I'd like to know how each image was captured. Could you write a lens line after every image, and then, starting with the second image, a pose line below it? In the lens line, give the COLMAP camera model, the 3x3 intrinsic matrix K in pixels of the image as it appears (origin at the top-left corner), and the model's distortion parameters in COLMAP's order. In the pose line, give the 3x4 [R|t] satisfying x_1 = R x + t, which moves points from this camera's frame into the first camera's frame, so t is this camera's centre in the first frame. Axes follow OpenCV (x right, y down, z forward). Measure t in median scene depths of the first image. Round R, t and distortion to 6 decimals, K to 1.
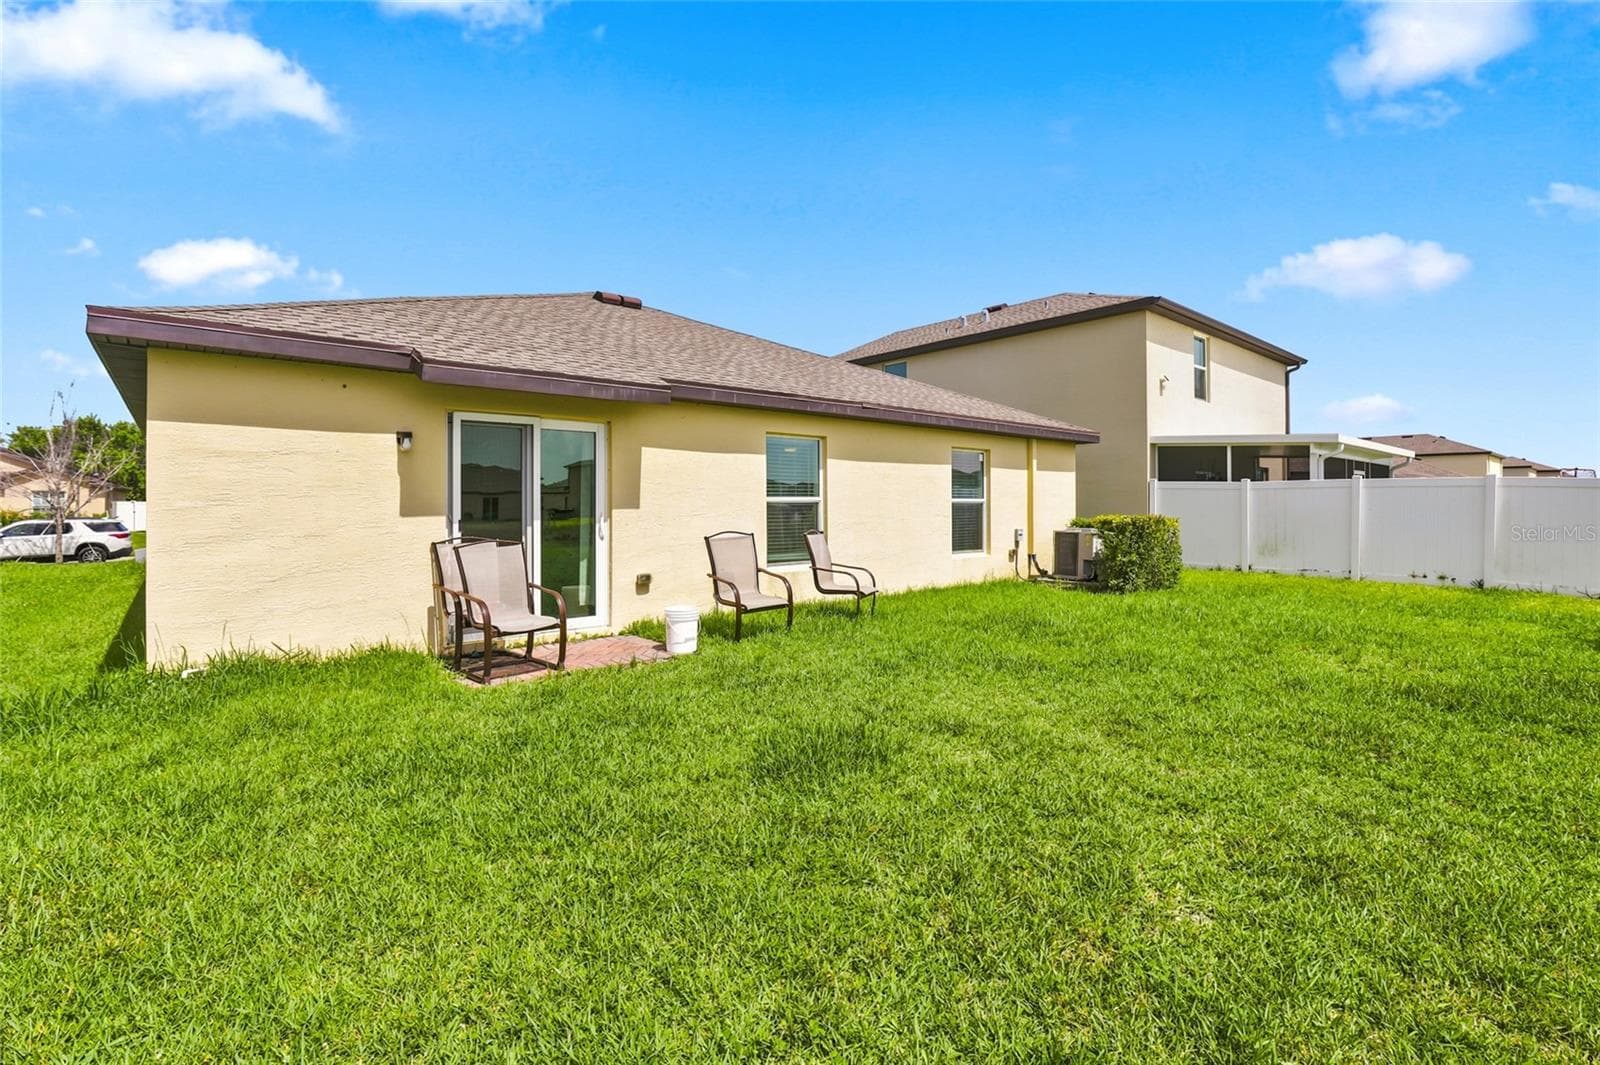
lens RADIAL K [[749.7, 0, 809.1], [0, 749.7, 524.1], [0, 0, 1]] dist [-0.022340, -0.000381]
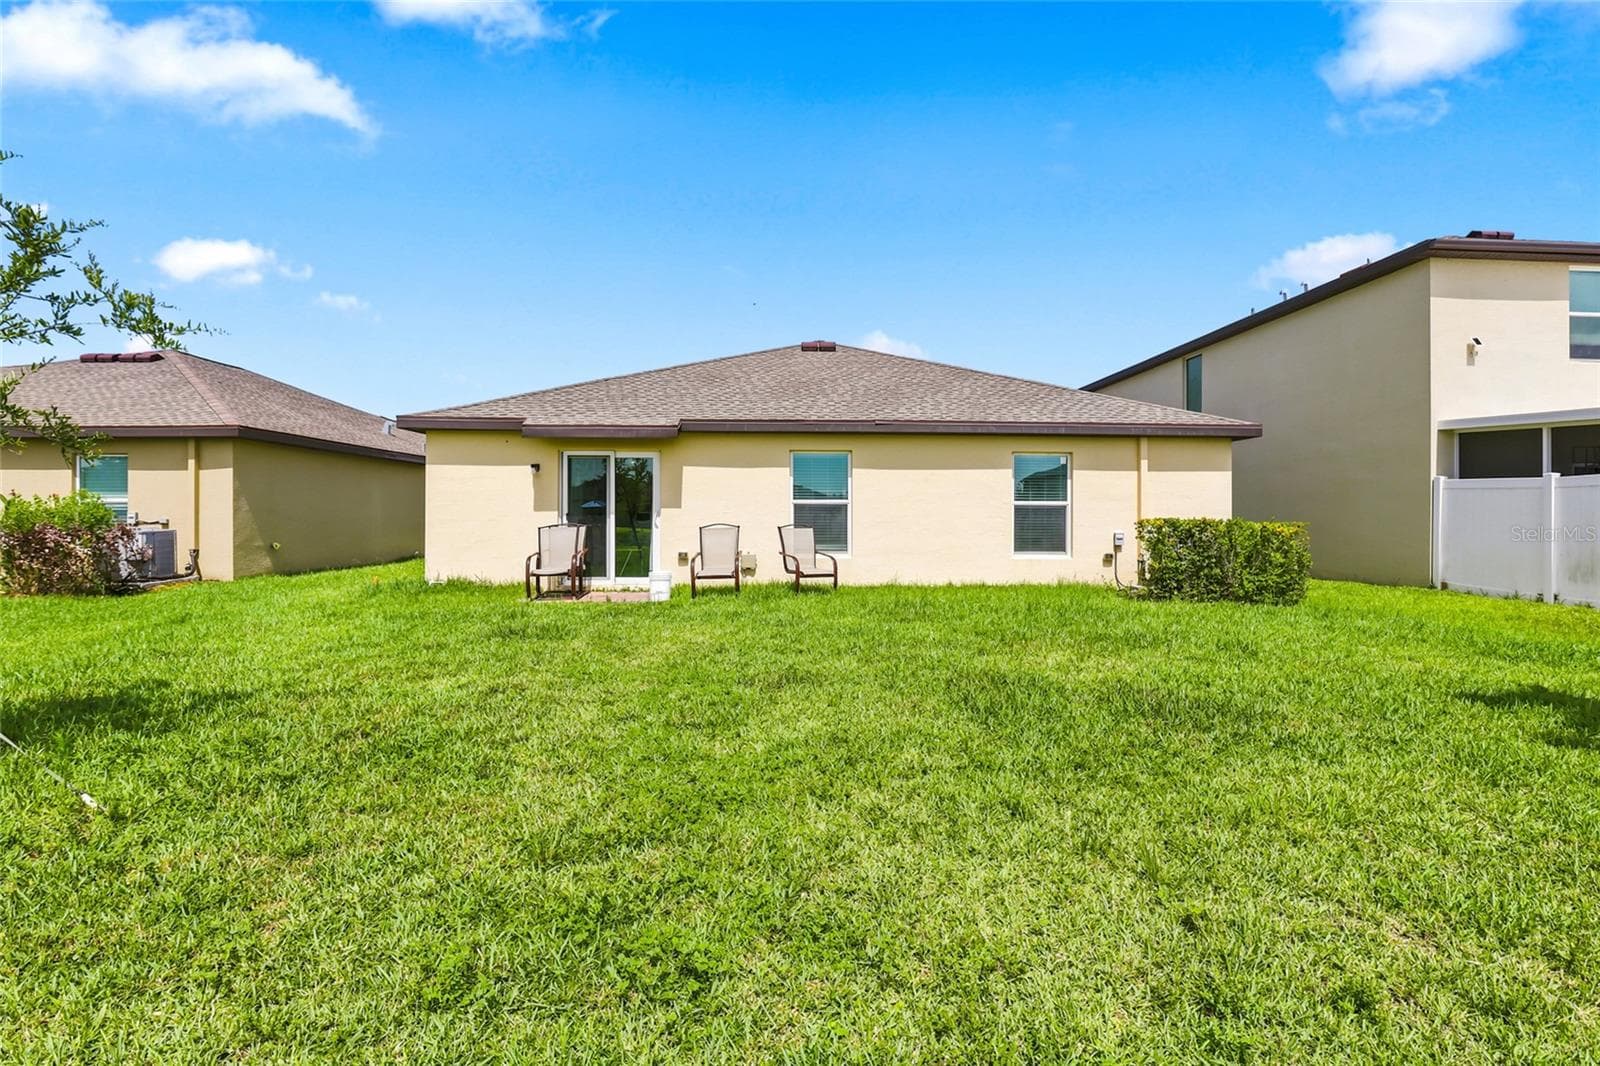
lens RADIAL K [[749.7, 0, 809.1], [0, 749.7, 524.6], [0, 0, 1]] dist [-0.022340, -0.000381]
pose [[0.777155, 0.016267, -0.629099, 0.662477], [-0.021136, 0.999777, -0.000258, 0.005527], [0.628955, 0.013498, 0.777325, 0.004309]]
